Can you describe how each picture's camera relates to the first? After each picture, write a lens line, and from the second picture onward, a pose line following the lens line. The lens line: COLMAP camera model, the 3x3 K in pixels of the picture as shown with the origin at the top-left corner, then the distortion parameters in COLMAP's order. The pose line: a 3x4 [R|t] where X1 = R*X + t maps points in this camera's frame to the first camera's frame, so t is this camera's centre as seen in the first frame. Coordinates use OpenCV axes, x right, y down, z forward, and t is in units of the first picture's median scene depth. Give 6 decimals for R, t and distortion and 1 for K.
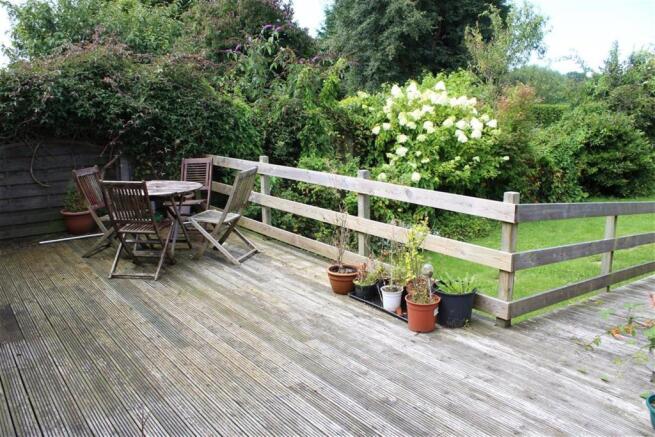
lens RADIAL K [[552.7, 0, 314.0], [0, 552.7, 219.0], [0, 0, 1]] dist [-0.149103, 0.110571]
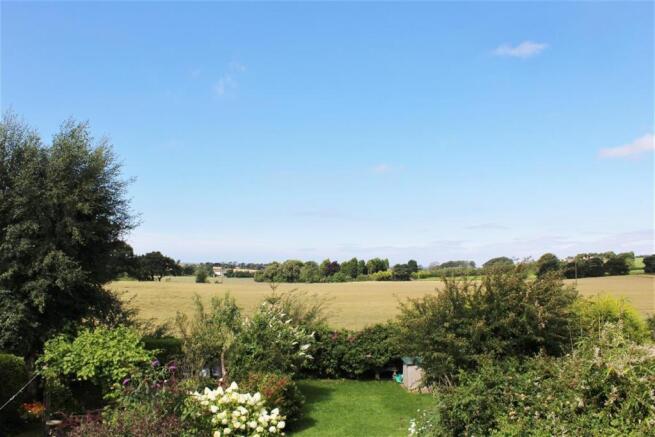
lens RADIAL K [[552.7, 0, 327.2], [0, 552.7, 217.7], [0, 0, 1]] dist [-0.149103, 0.110571]
pose [[0.548106, 0.104851, 0.829811, -0.602531], [0.157568, 0.961404, -0.225555, -0.245821], [-0.821433, 0.254380, 0.510430, 0.066441]]
